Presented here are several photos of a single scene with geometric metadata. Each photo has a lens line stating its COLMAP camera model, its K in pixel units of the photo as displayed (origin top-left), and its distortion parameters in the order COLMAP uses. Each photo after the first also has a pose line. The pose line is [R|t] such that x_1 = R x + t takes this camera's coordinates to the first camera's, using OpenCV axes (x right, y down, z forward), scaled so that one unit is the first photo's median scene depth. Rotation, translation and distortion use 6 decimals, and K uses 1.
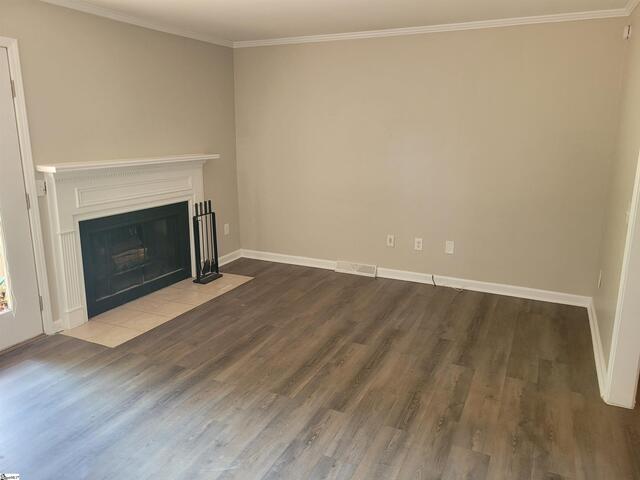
lens RADIAL K [[487.9, 0, 318.8], [0, 487.9, 228.3], [0, 0, 1]] dist [0.044690, -0.001139]
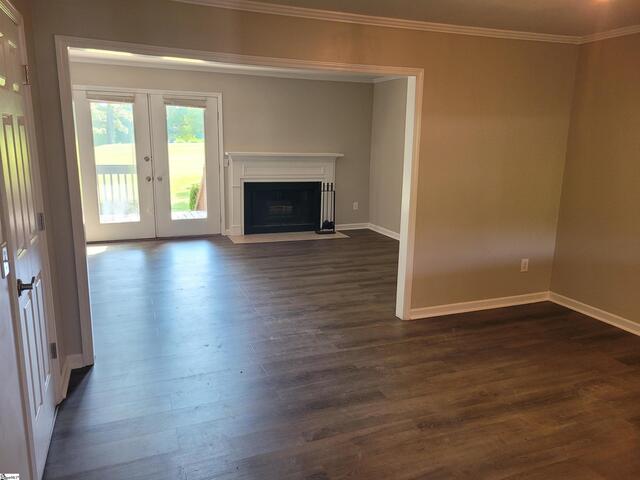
lens RADIAL K [[483.9, 0, 319.0], [0, 483.9, 233.0], [0, 0, 1]] dist [0.068854, -0.046711]
pose [[0.735765, 0.145730, -0.661372, 1.040144], [-0.159538, 0.986387, 0.039862, 0.060393], [0.658178, 0.076185, 0.748998, -0.231491]]
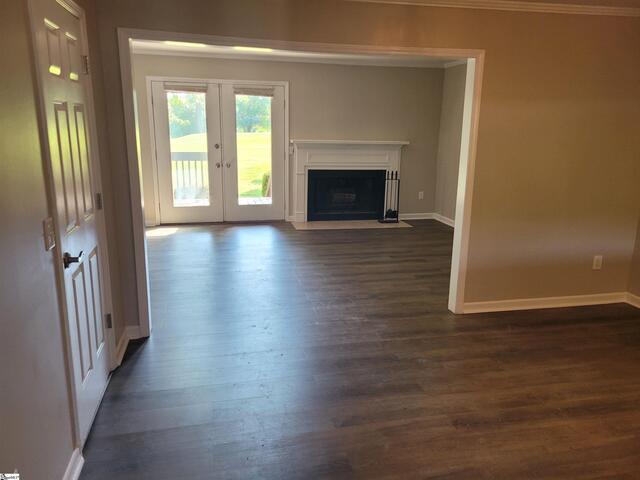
lens RADIAL K [[481.3, 0, 318.2], [0, 481.3, 228.6], [0, 0, 1]] dist [0.073301, -0.046240]
pose [[0.617115, 0.176326, -0.766862, 1.075310], [-0.179679, 0.980399, 0.080832, 0.055120], [0.766084, 0.087907, 0.636701, -0.185566]]
